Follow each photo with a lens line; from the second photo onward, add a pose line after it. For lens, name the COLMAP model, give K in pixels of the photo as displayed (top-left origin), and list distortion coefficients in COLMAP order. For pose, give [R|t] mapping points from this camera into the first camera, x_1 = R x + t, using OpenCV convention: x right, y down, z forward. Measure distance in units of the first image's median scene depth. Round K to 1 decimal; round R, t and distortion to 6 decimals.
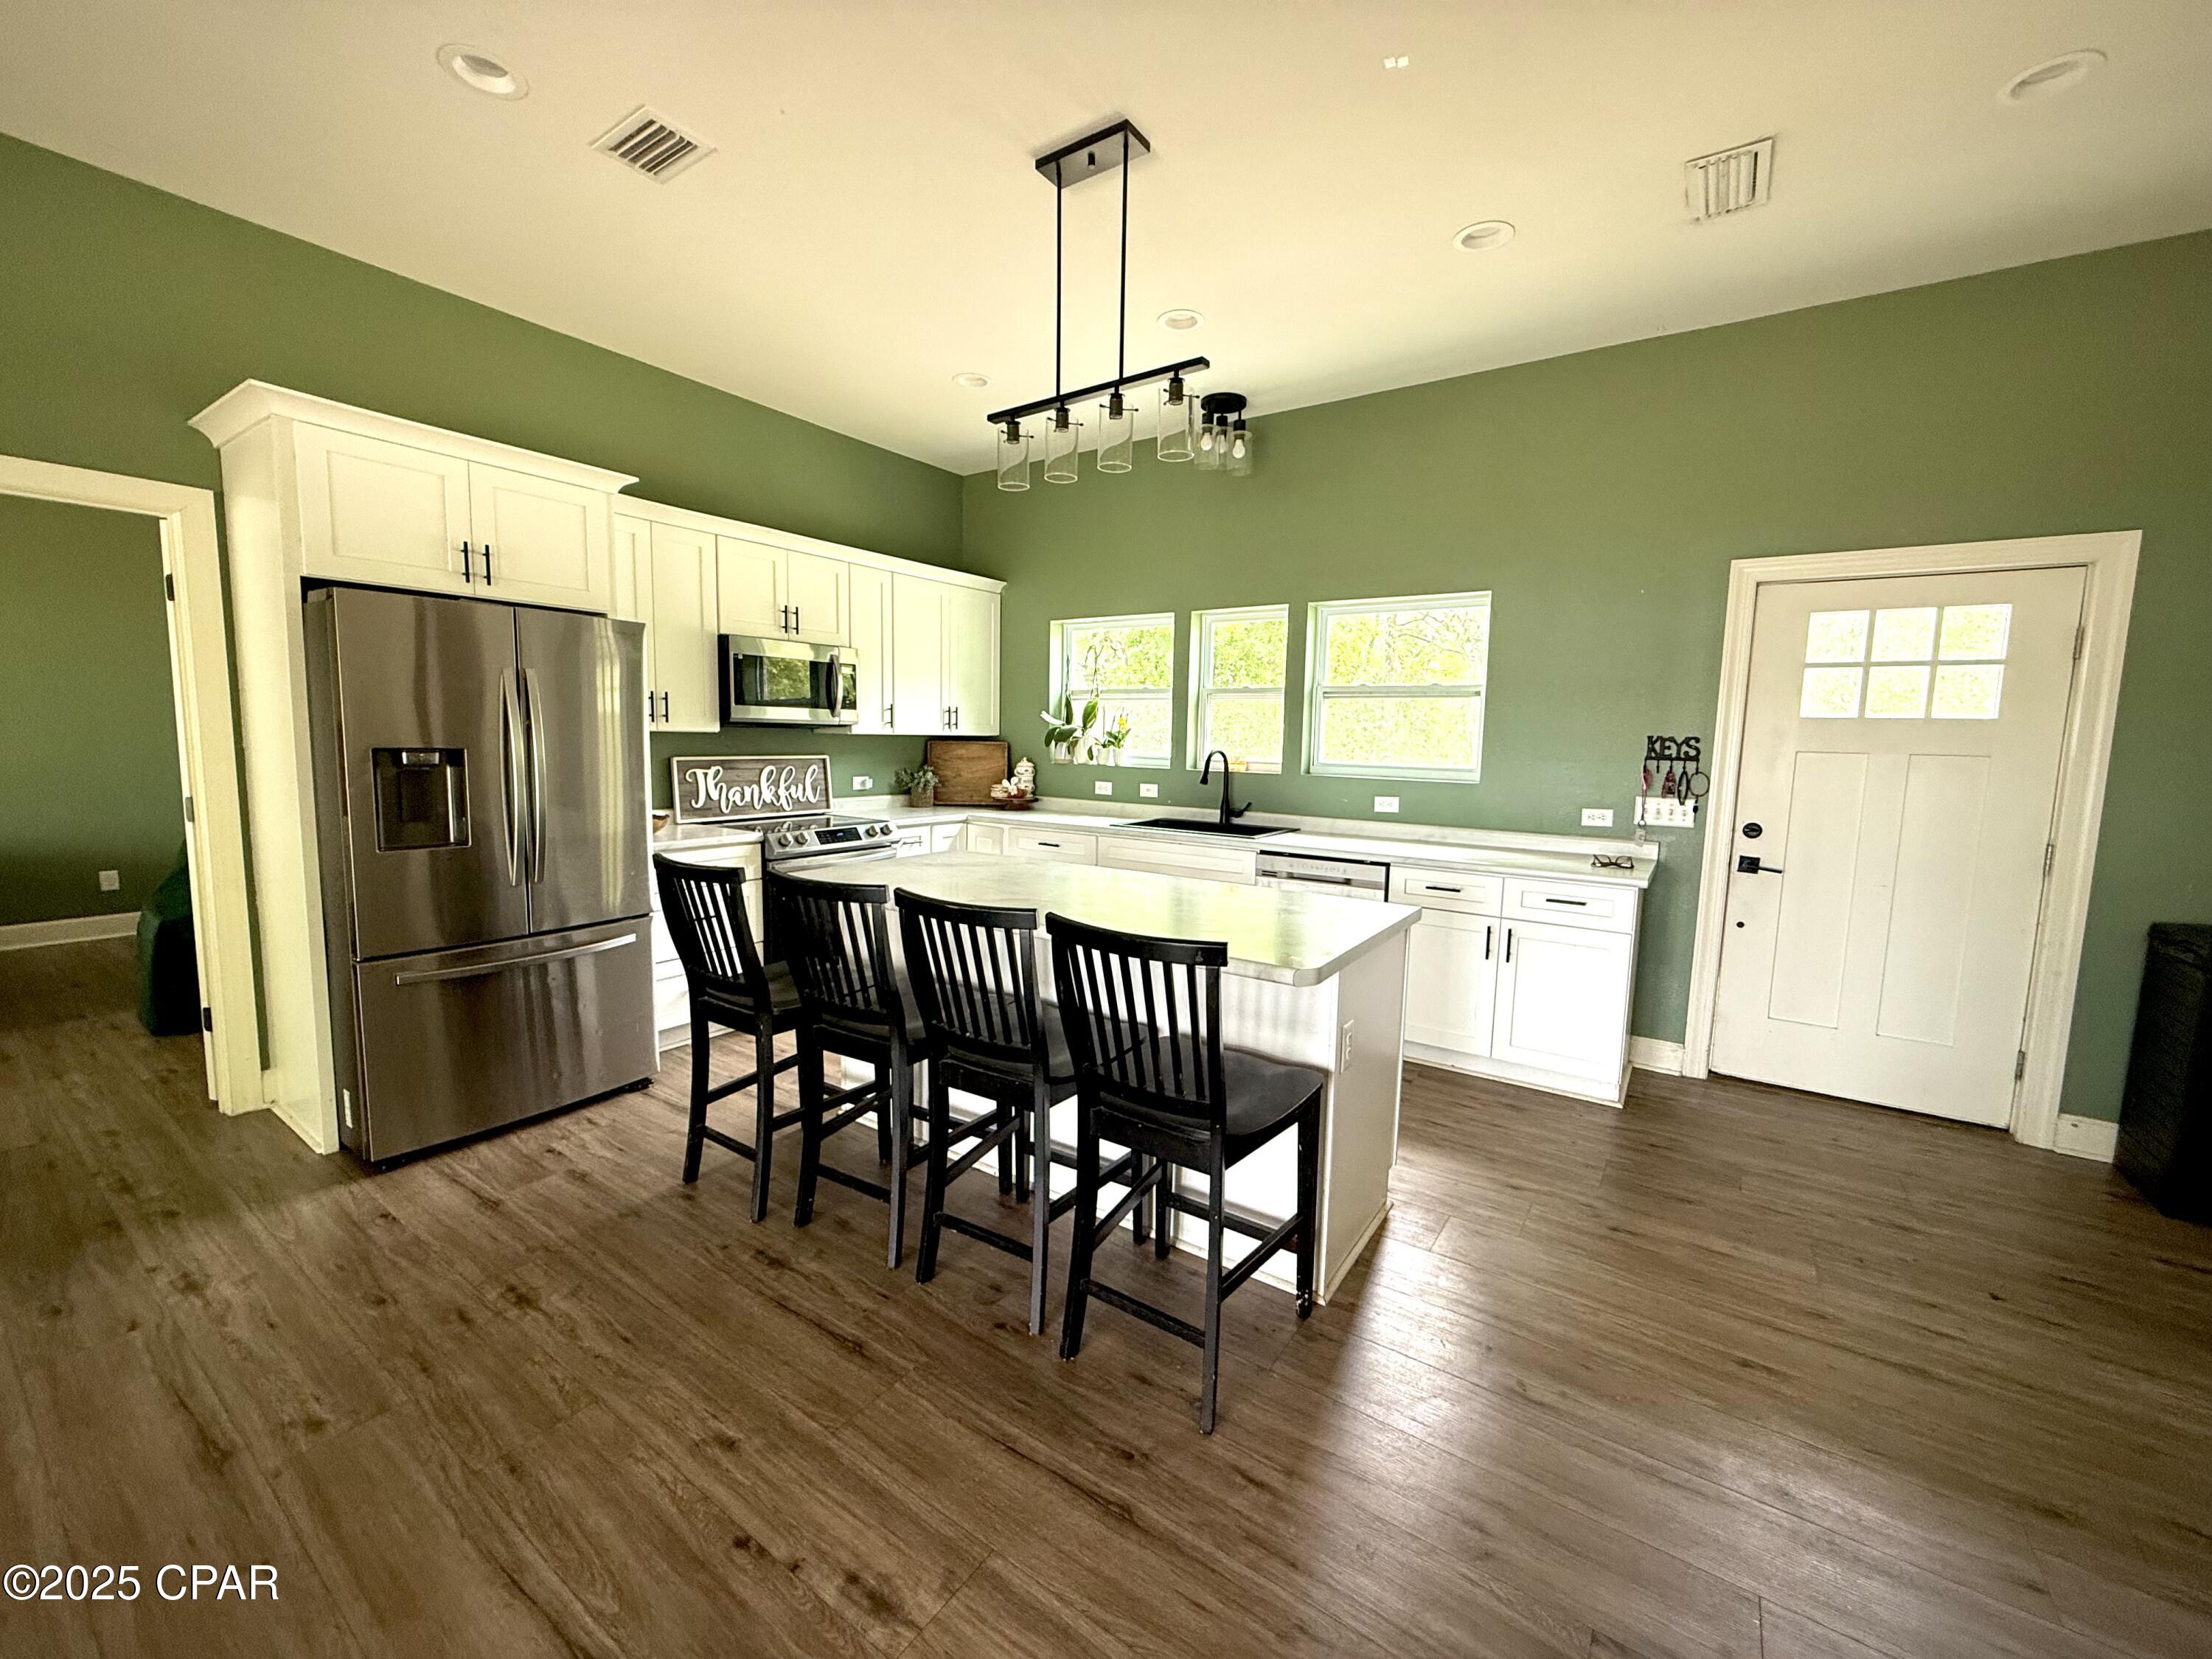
lens RADIAL K [[886.4, 0, 1103.7], [0, 886.4, 828.5], [0, 0, 1]] dist [0.001069, 0.000047]
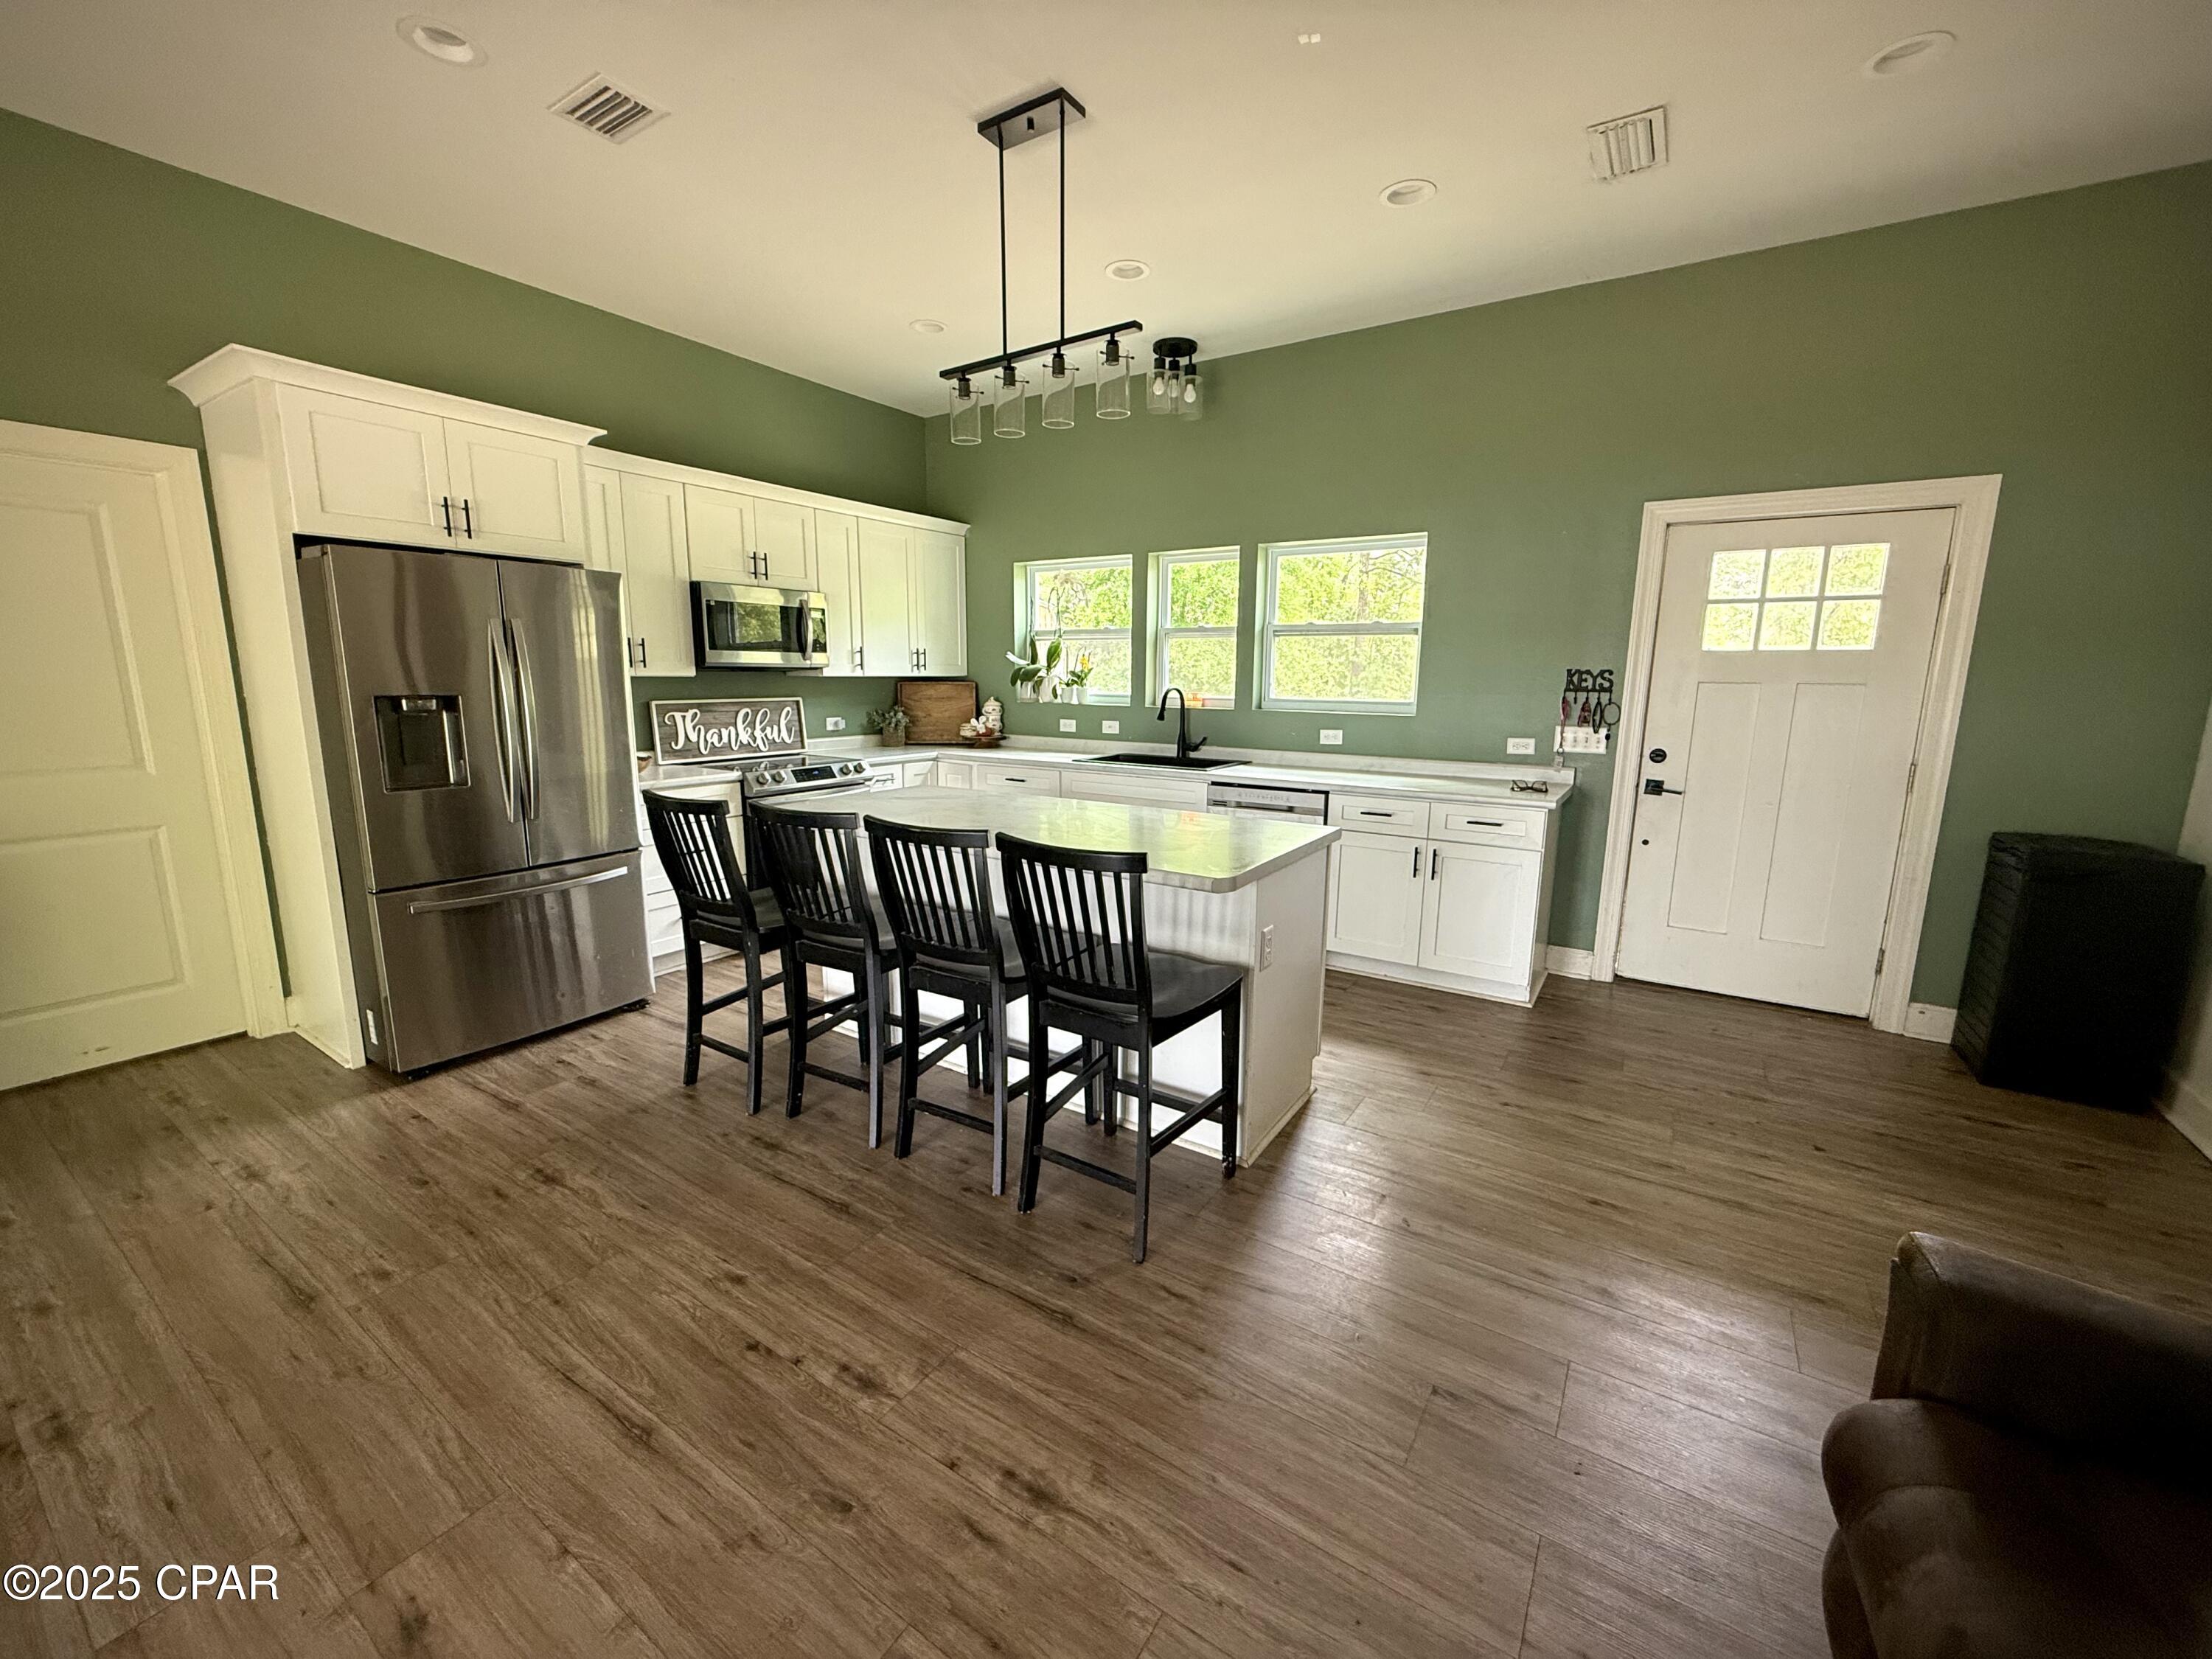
lens RADIAL K [[886.4, 0, 1102.8], [0, 886.4, 827.6], [0, 0, 1]] dist [0.001069, 0.000047]
pose [[0.999644, -0.016195, 0.021226, 0.034493], [0.014726, 0.997602, 0.067634, 0.008882], [-0.022270, -0.067297, 0.997484, -0.103710]]
